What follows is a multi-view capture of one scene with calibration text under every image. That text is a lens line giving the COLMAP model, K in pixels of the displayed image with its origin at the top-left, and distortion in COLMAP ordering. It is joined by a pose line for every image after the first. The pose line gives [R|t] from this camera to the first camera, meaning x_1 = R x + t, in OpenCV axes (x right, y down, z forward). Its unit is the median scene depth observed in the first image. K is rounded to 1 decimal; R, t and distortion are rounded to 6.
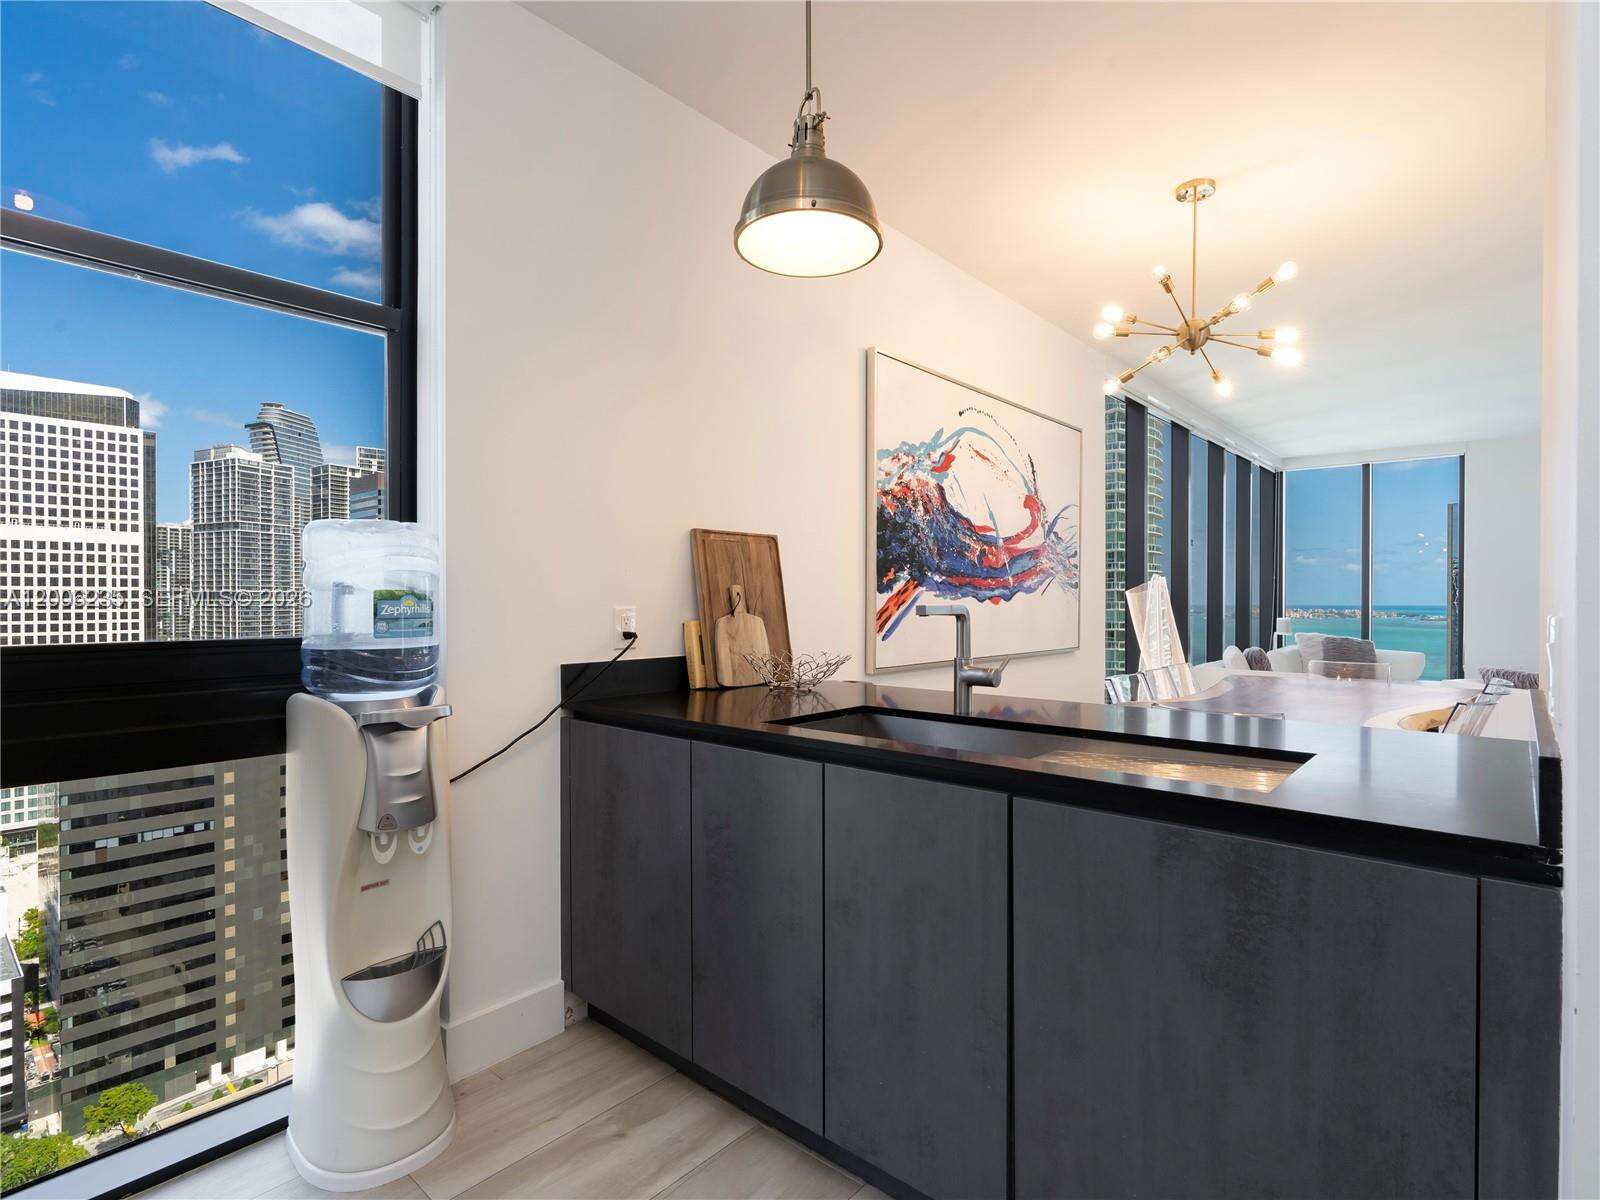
lens RADIAL K [[811.4, 0, 800.0], [0, 811.4, 600.0], [0, 0, 1]] dist [-0.015982, 0.000266]
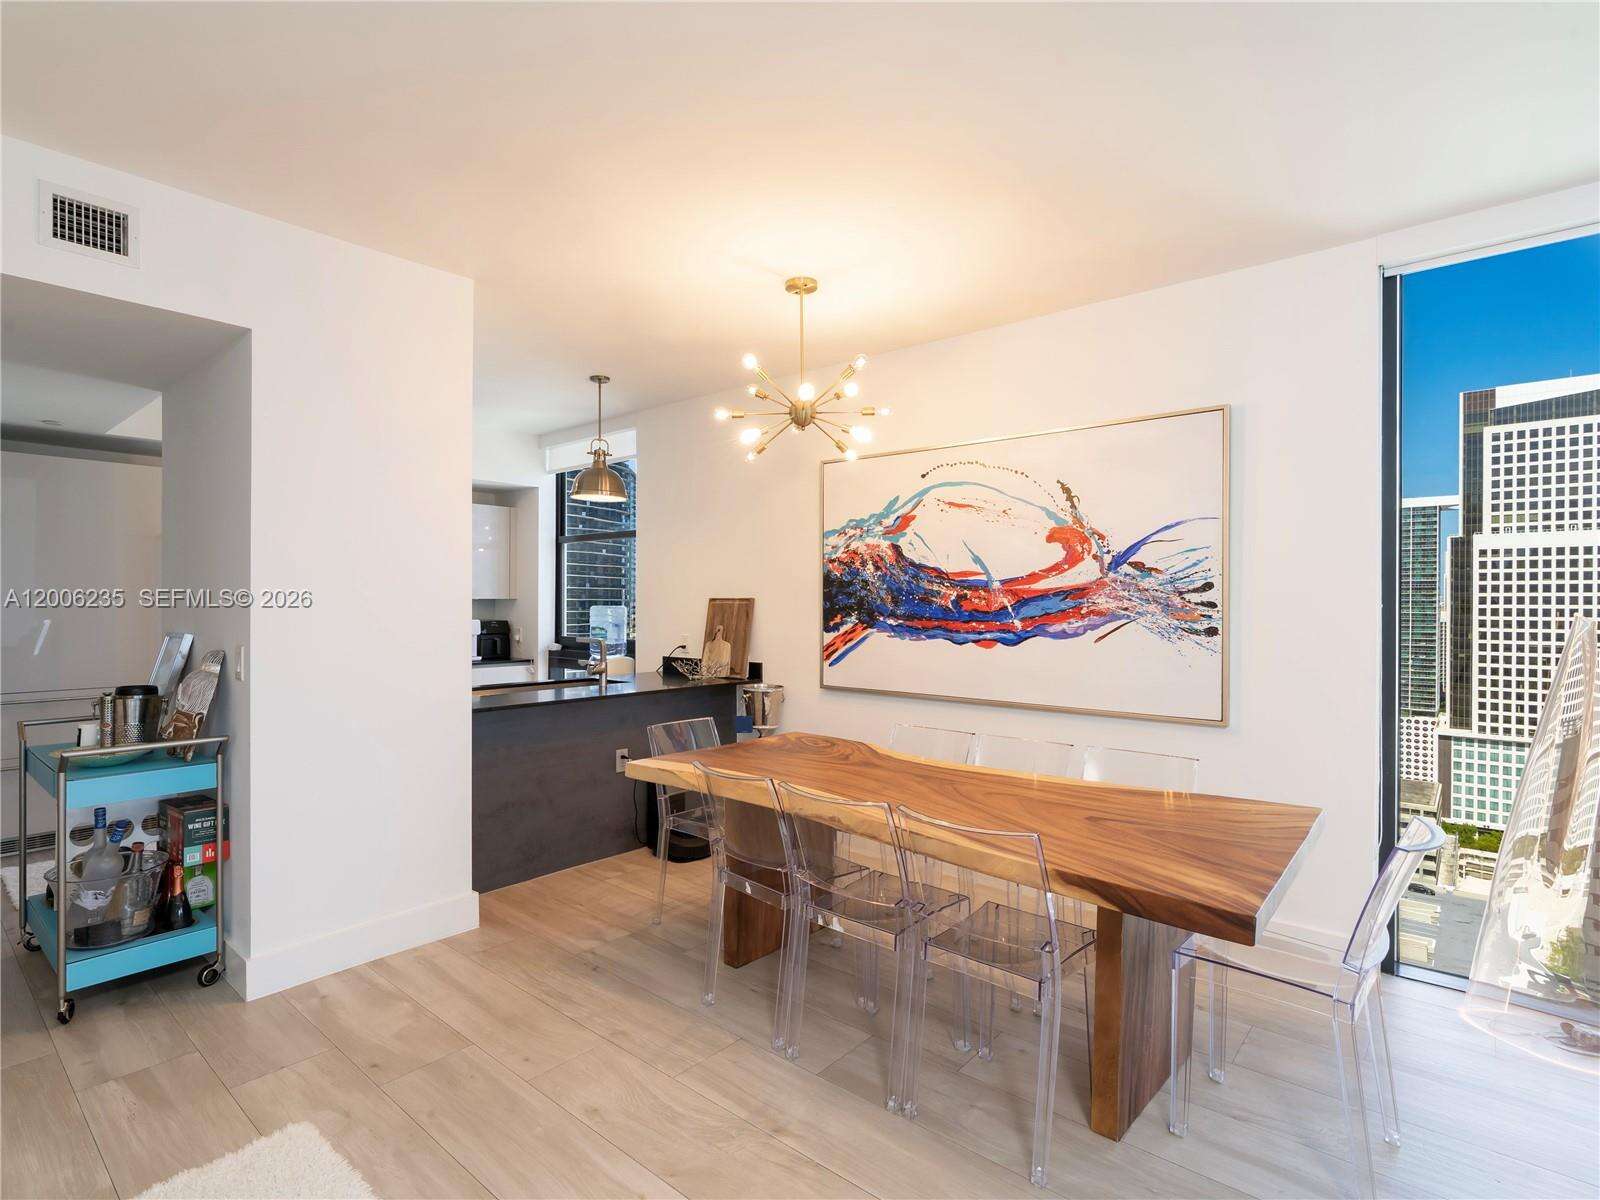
lens RADIAL K [[809.2, 0, 761.6], [0, 809.2, 604.6], [0, 0, 1]] dist [-0.005263, 0.001325]
pose [[-0.001456, 0.001909, -0.999997, 1.367222], [-0.005041, 0.999985, 0.001916, -0.053570], [0.999986, 0.005044, -0.001447, 0.803068]]
